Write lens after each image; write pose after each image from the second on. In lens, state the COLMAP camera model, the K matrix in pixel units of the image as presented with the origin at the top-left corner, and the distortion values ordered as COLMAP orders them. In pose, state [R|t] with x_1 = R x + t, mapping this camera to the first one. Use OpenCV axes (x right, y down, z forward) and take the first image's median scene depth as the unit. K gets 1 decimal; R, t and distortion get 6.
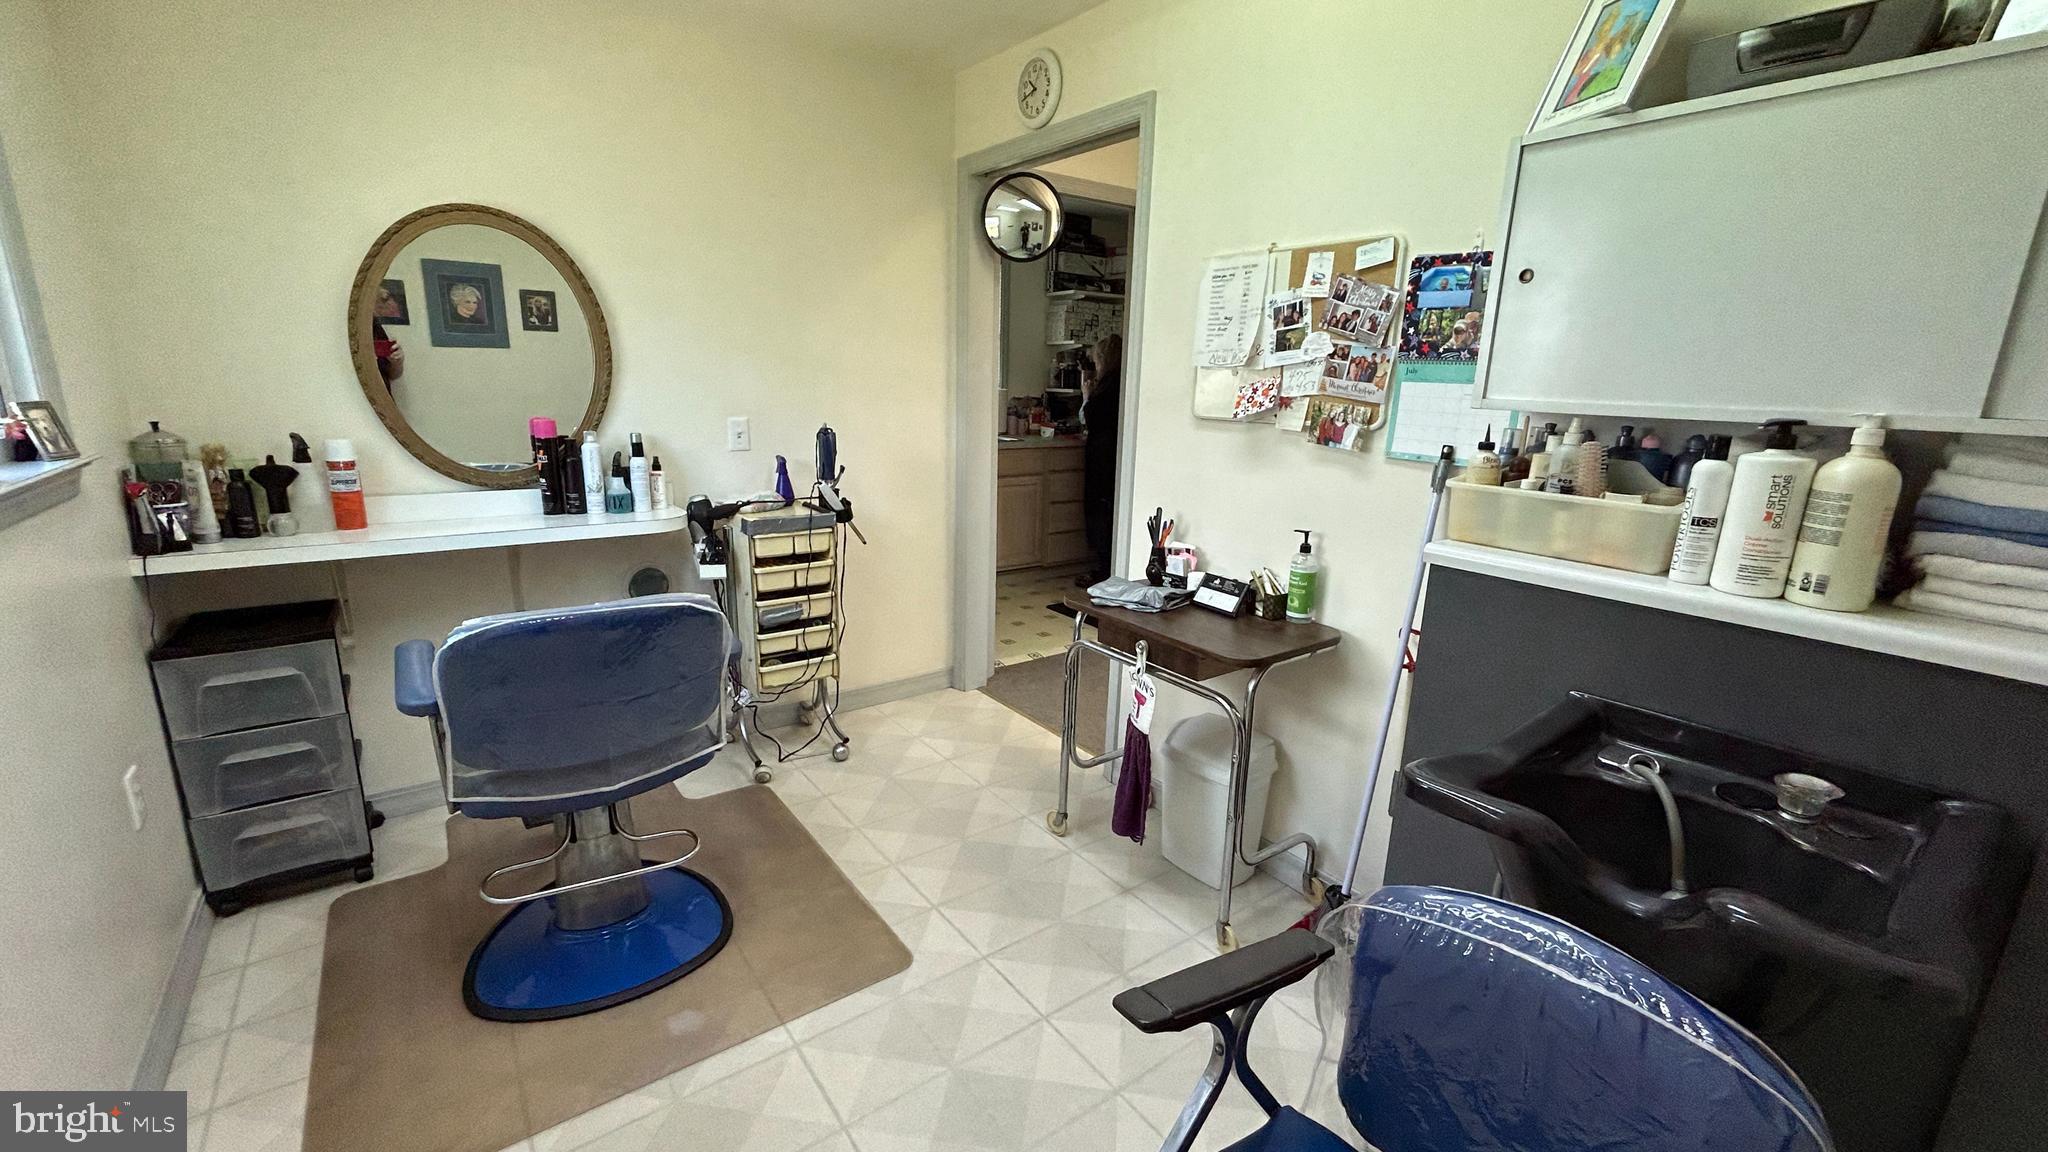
lens RADIAL K [[828.6, 0, 1025.4], [0, 828.6, 577.8], [0, 0, 1]] dist [0.000276, -0.000642]
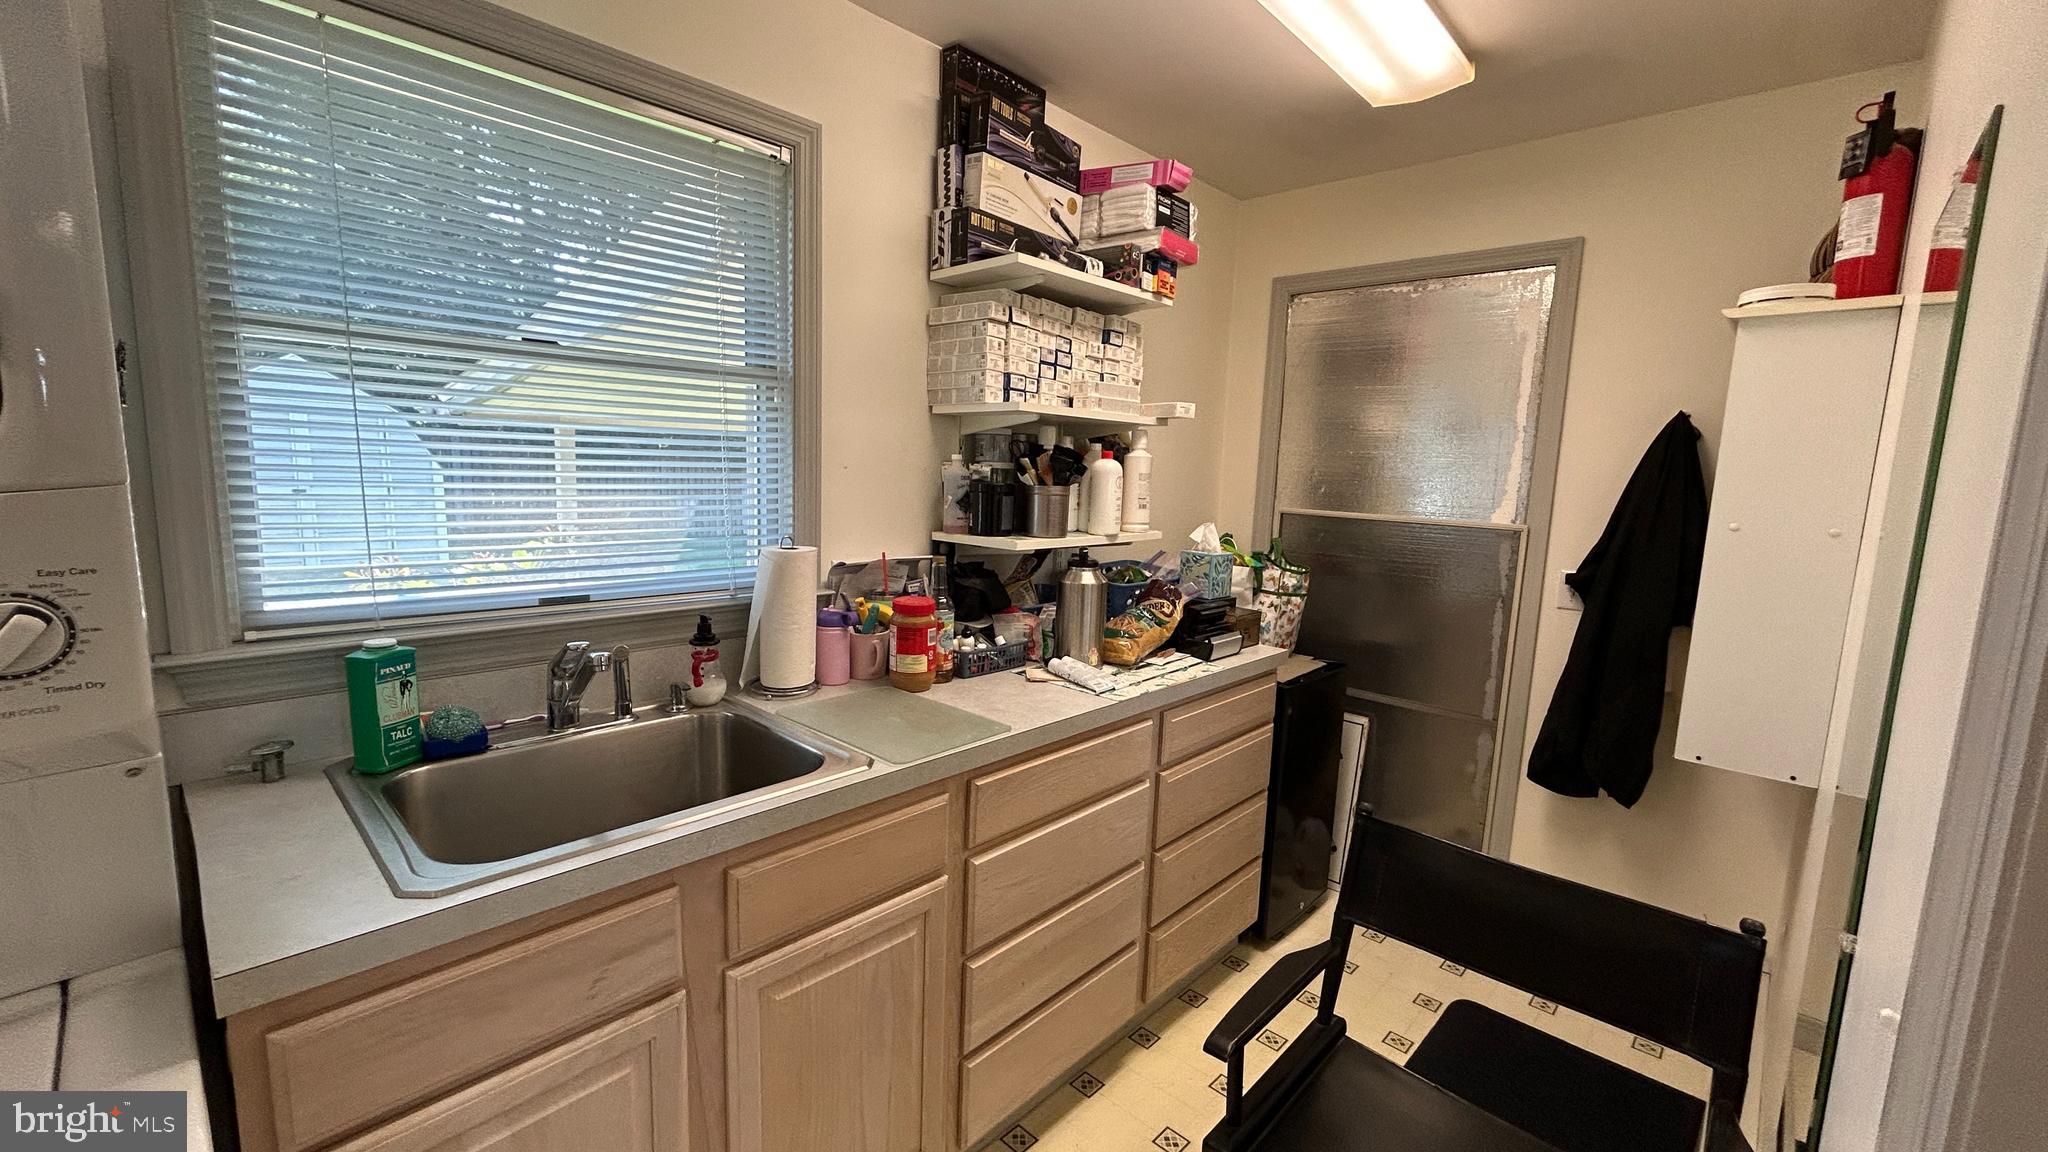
lens RADIAL K [[828.6, 0, 1025.4], [0, 828.6, 577.8], [0, 0, 1]] dist [0.000276, -0.000642]
pose [[0.984452, -0.020336, 0.174474, 0.000462], [0.037035, 0.994978, -0.092994, -0.178315], [-0.171707, 0.098009, 0.980261, 0.657315]]
